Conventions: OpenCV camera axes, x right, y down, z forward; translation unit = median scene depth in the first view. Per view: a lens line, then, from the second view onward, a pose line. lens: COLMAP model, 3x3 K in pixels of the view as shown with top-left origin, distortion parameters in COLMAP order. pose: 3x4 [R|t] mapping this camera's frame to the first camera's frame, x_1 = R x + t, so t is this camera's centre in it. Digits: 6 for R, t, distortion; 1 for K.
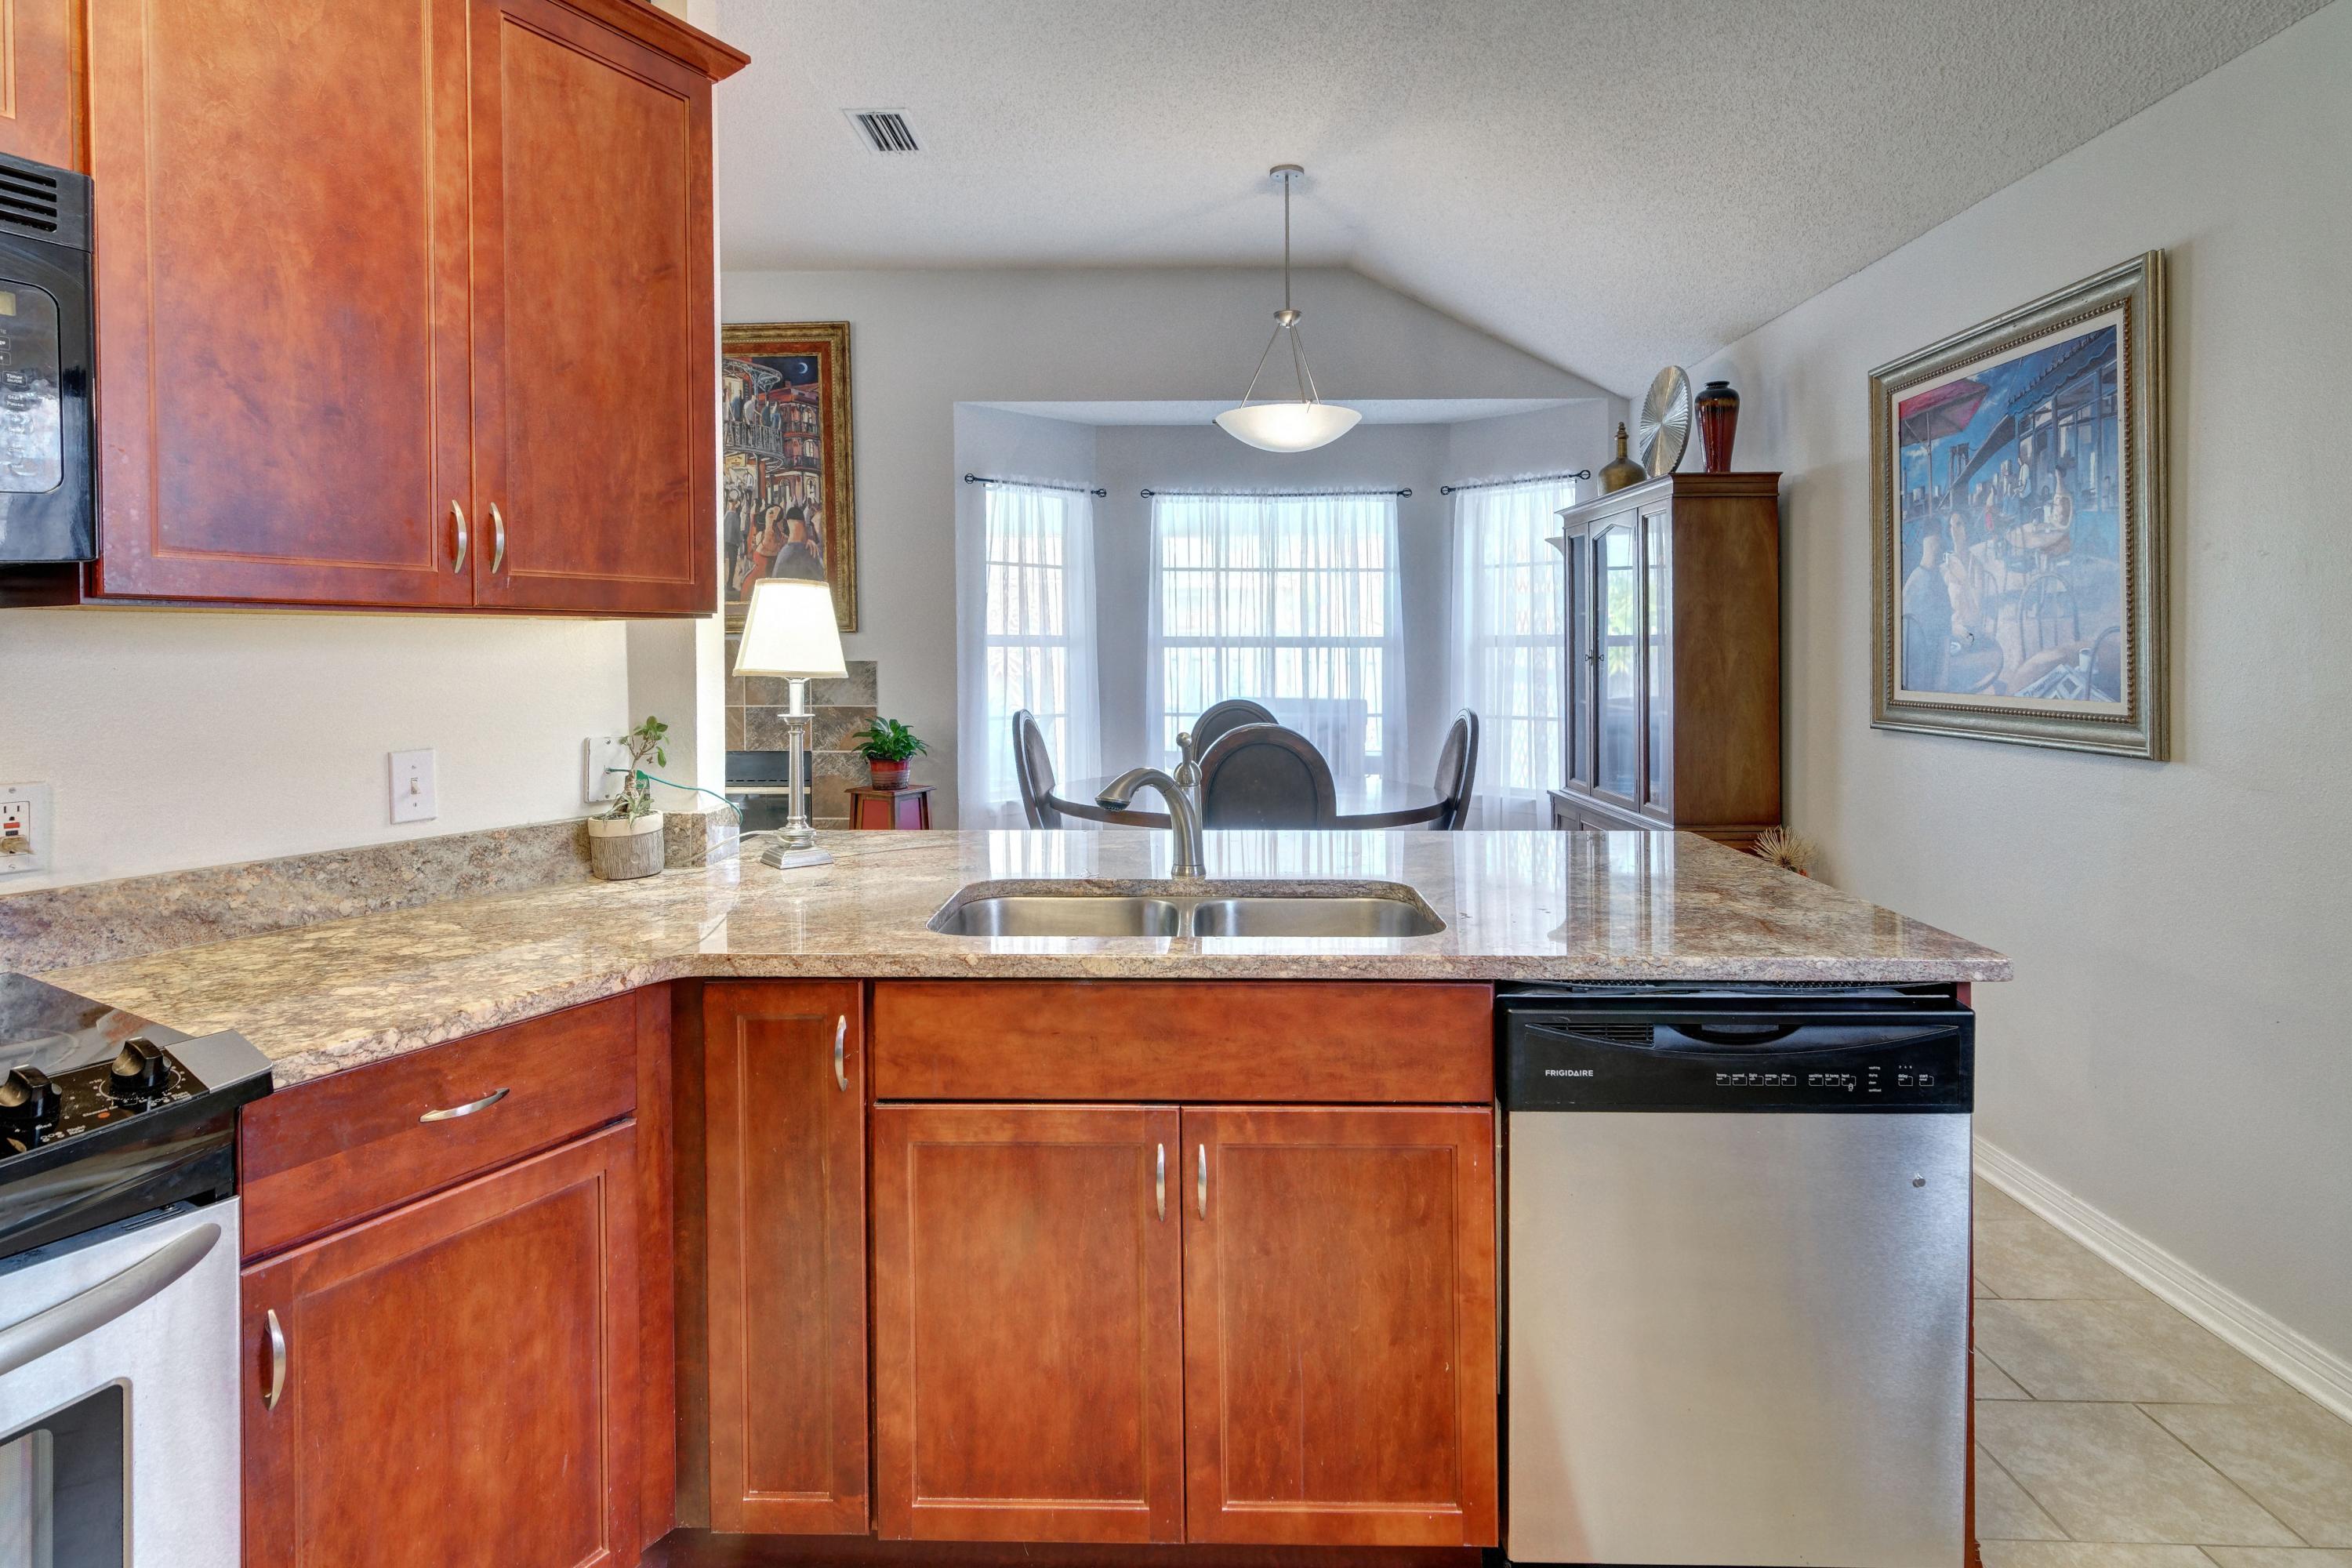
lens RADIAL K [[1198.8, 0, 1167.0], [0, 1198.8, 654.9], [0, 0, 1]] dist [0.011130, -0.000024]
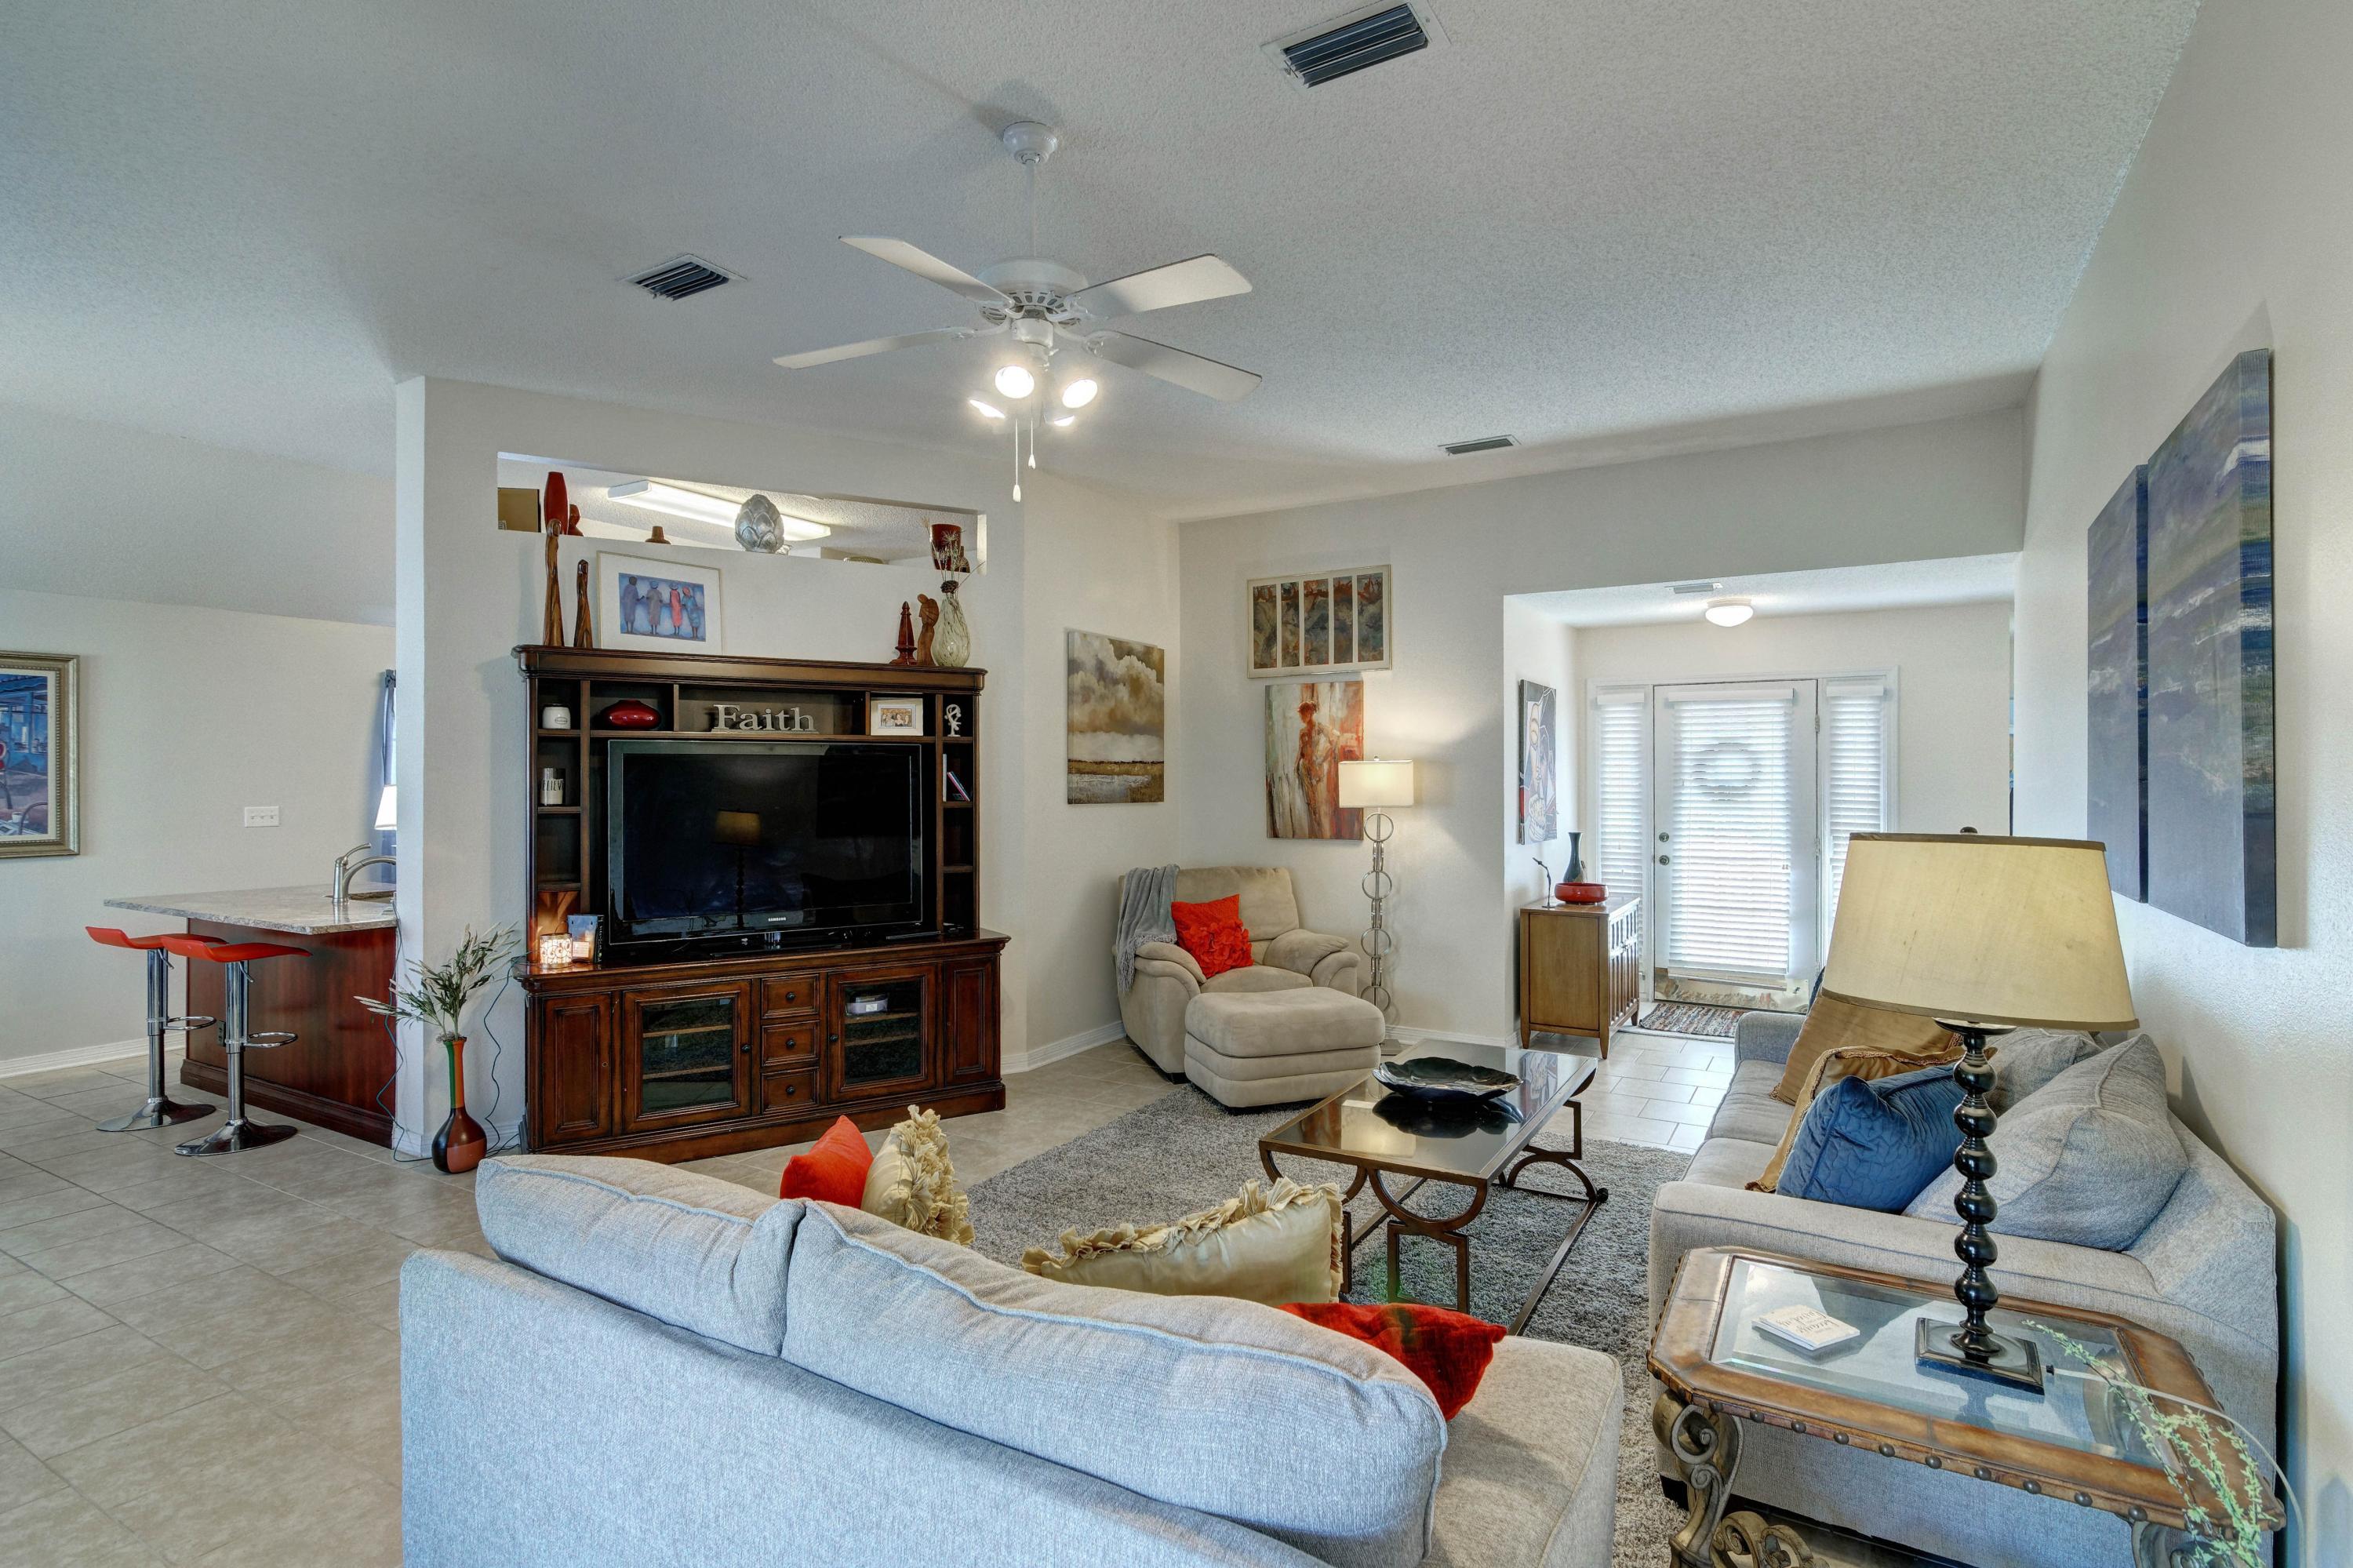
lens RADIAL K [[1145.1, 0, 1176.5], [0, 1145.1, 784.0], [0, 0, 1]] dist [0.004128, 0.000413]
pose [[-0.873513, 0.004204, 0.486782, -1.823836], [0.009846, 0.999911, 0.009032, -0.046874], [-0.486701, 0.012682, -0.873477, 1.522694]]
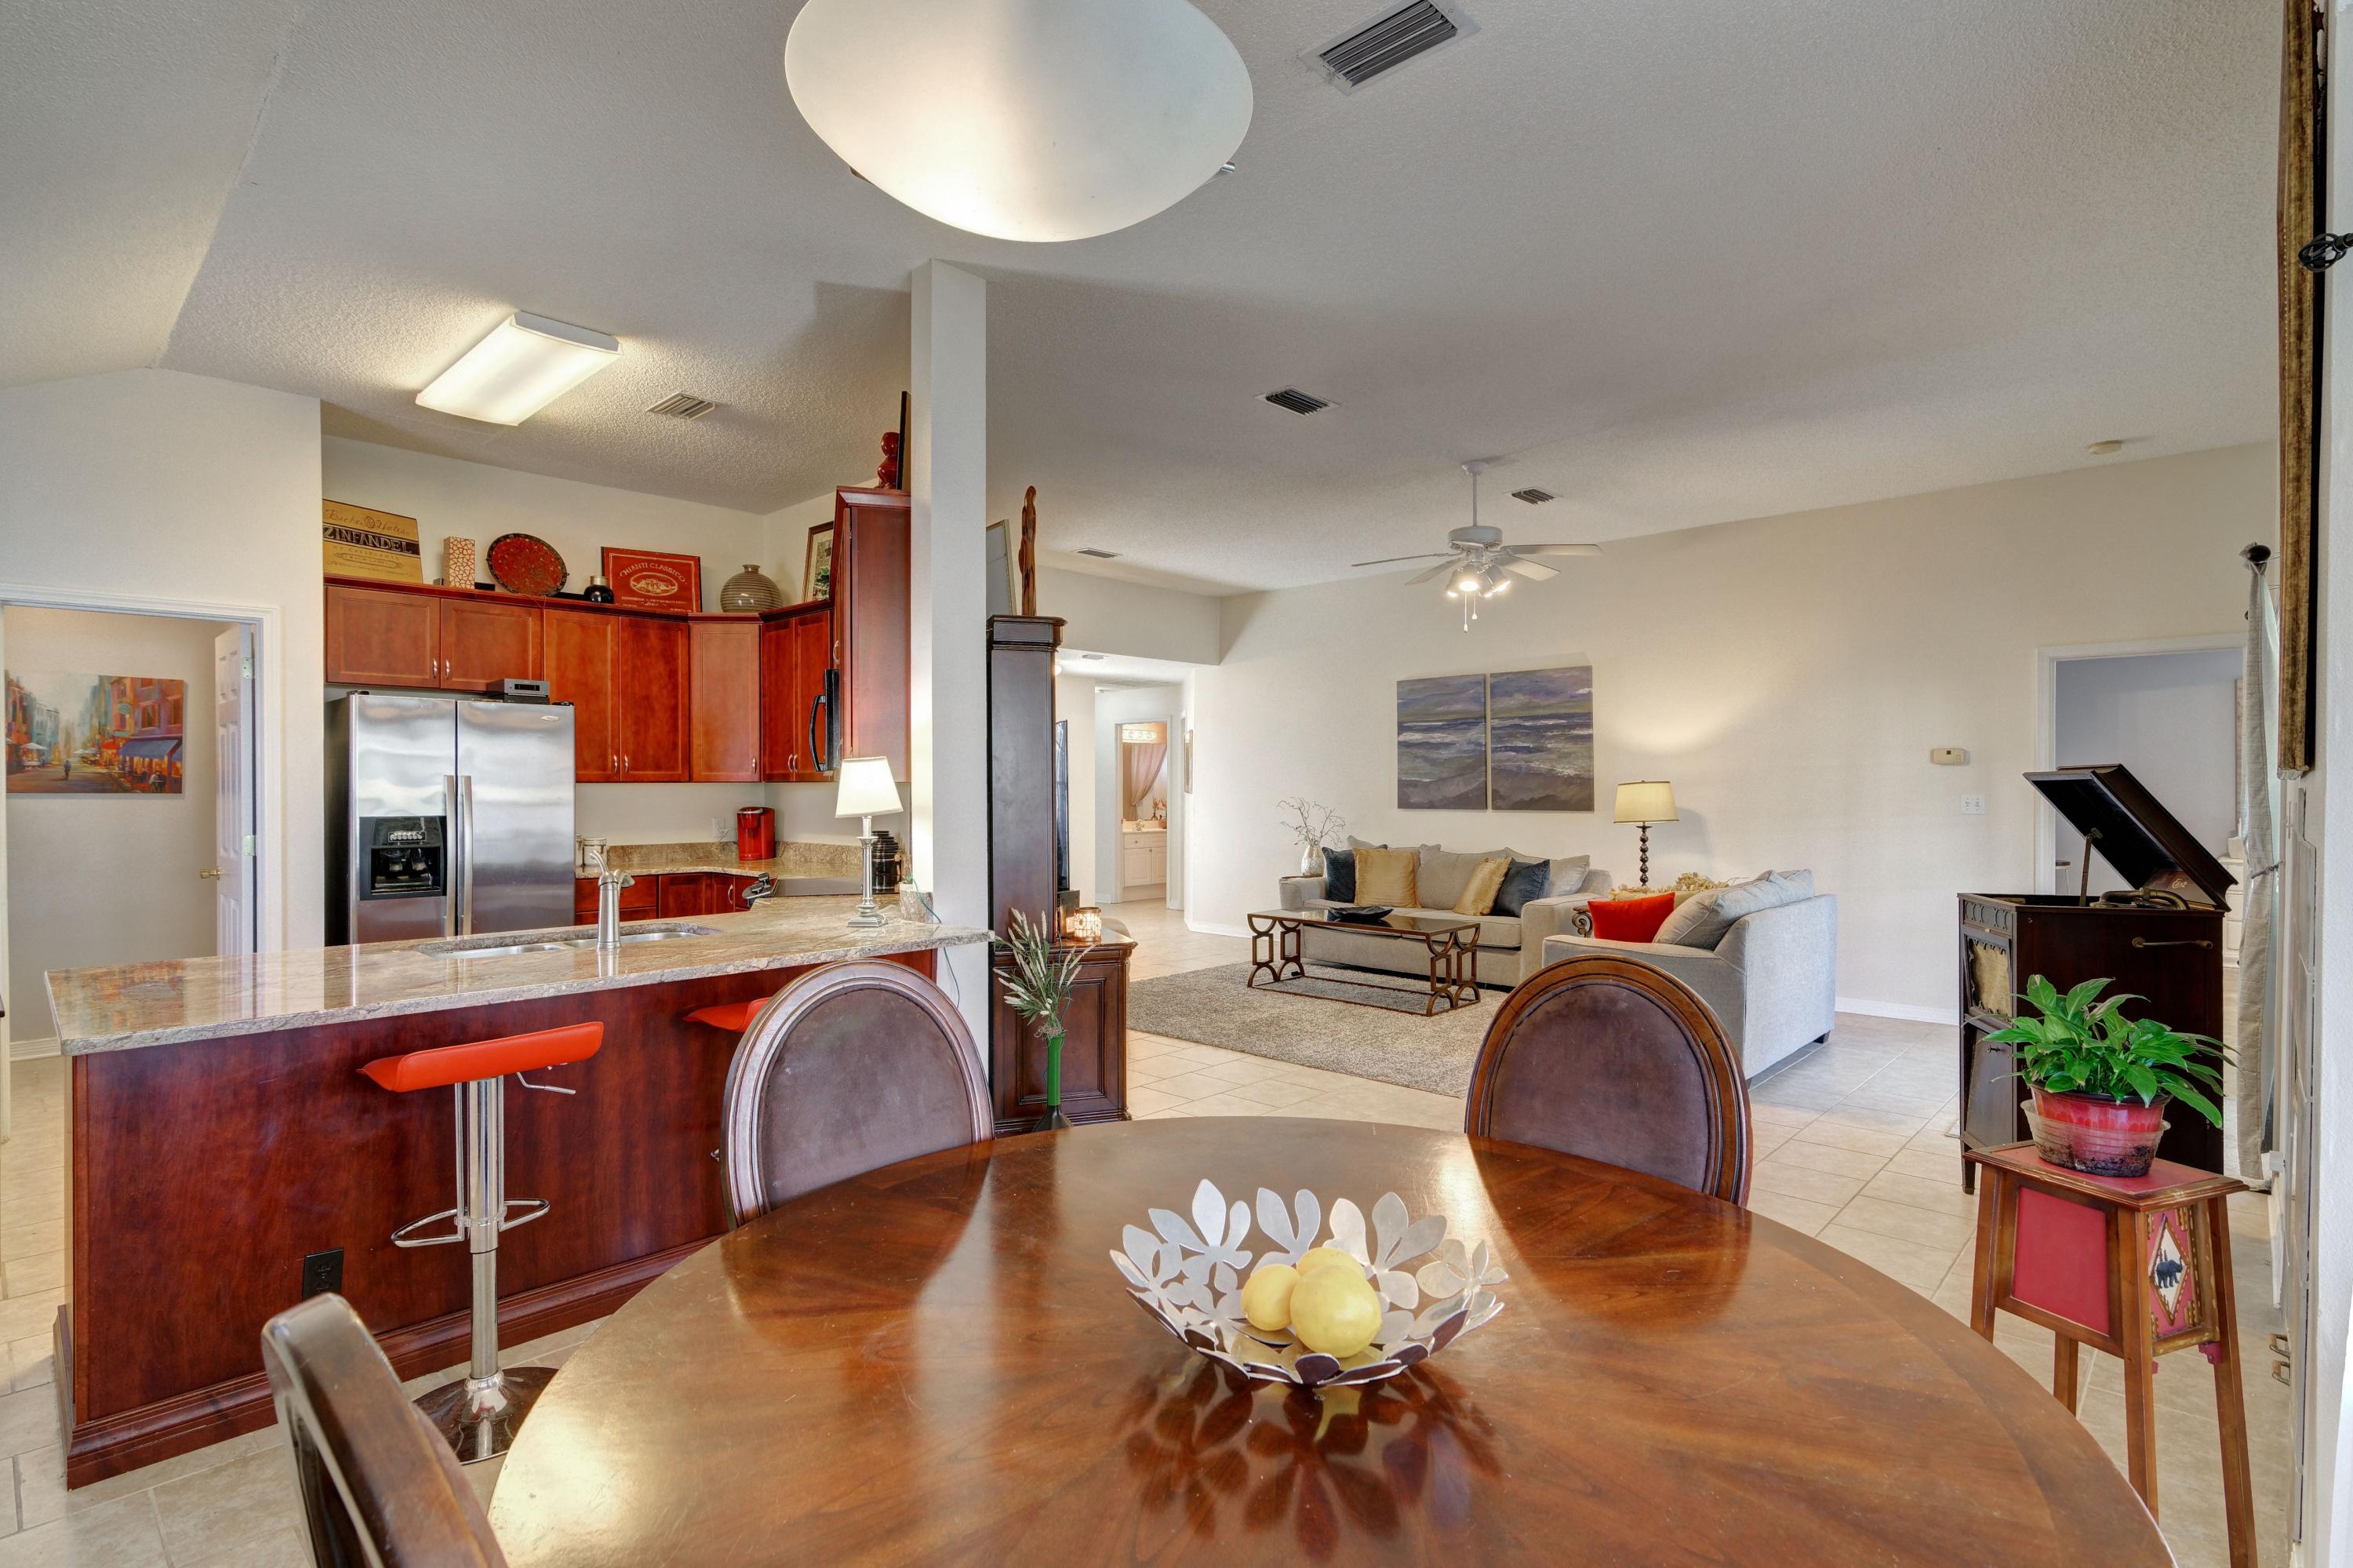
lens RADIAL K [[1134.0, 0, 1181.4], [0, 1134.0, 787.1], [0, 0, 1]] dist [0.005526, -0.000435]
pose [[-0.666156, 0.006042, -0.745788, 0.407006], [-0.004965, 0.999909, 0.012536, -0.030114], [0.745796, 0.012053, -0.666066, 1.684429]]
